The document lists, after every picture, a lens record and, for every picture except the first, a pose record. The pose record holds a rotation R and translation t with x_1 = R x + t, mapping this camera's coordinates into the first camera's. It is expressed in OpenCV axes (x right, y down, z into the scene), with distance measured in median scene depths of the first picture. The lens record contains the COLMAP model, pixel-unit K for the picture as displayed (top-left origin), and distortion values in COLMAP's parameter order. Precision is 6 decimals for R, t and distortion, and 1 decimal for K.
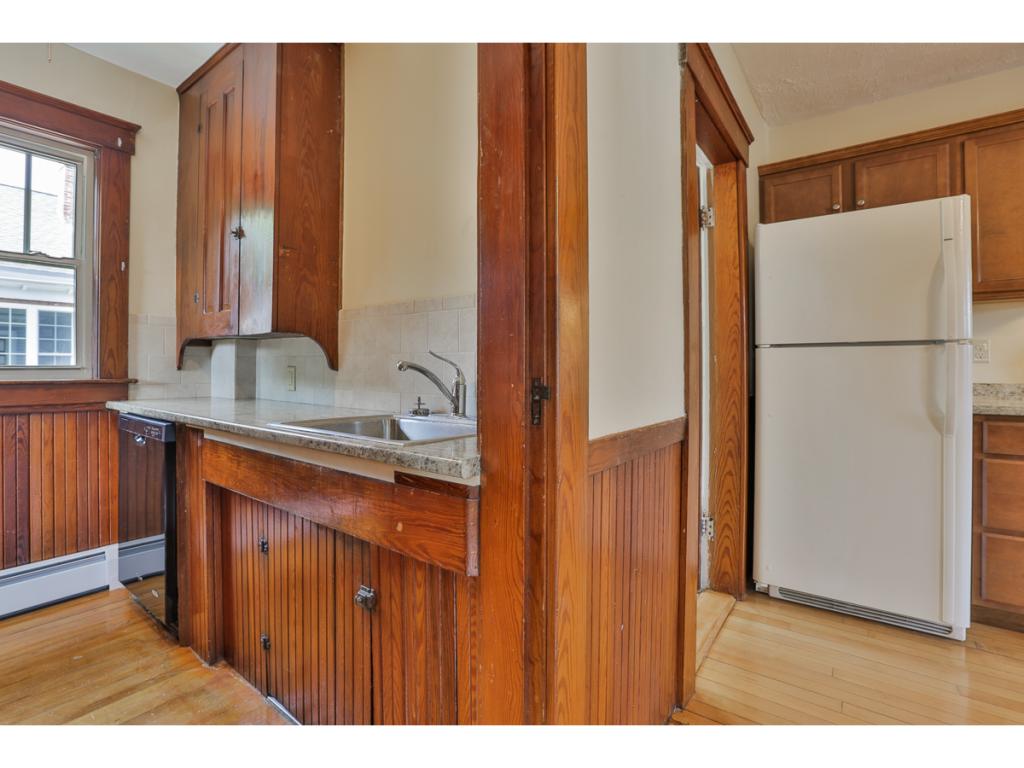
lens RADIAL K [[481.0, 0, 499.7], [0, 481.0, 370.9], [0, 0, 1]] dist [-0.033905, 0.007501]
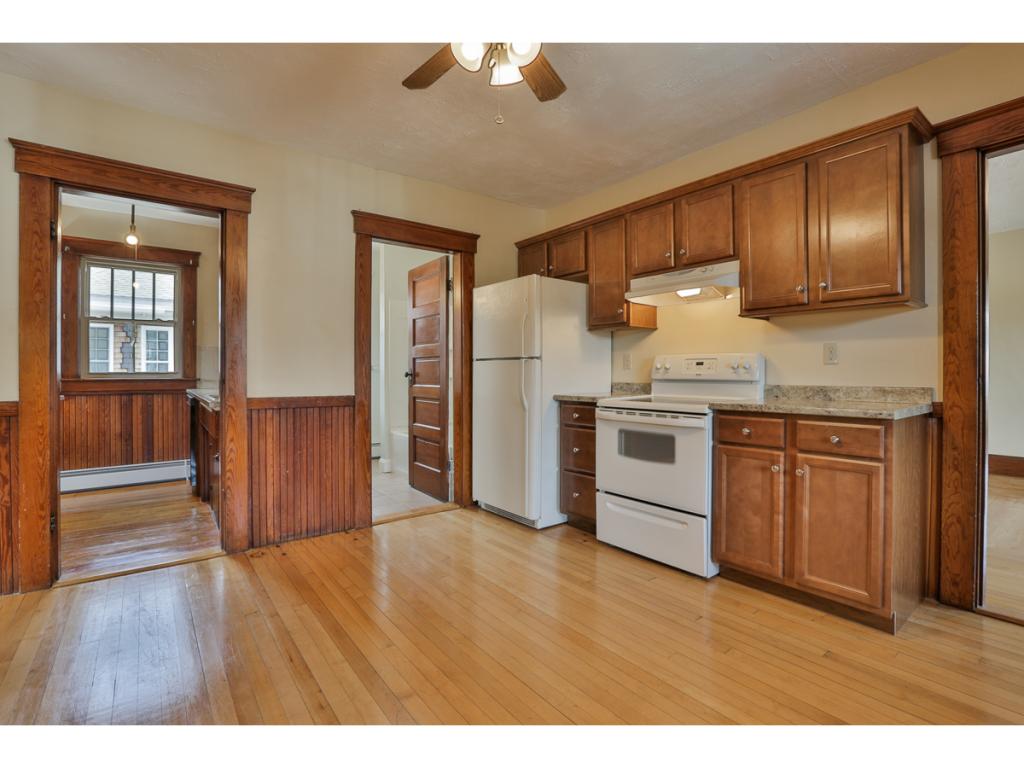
lens RADIAL K [[481.0, 0, 503.5], [0, 481.0, 382.4], [0, 0, 1]] dist [-0.033905, 0.007501]
pose [[0.959642, 0.006465, -0.281149, 1.029132], [-0.004227, 0.999954, 0.008565, 0.010638], [0.281192, -0.007031, 0.959626, -0.569255]]
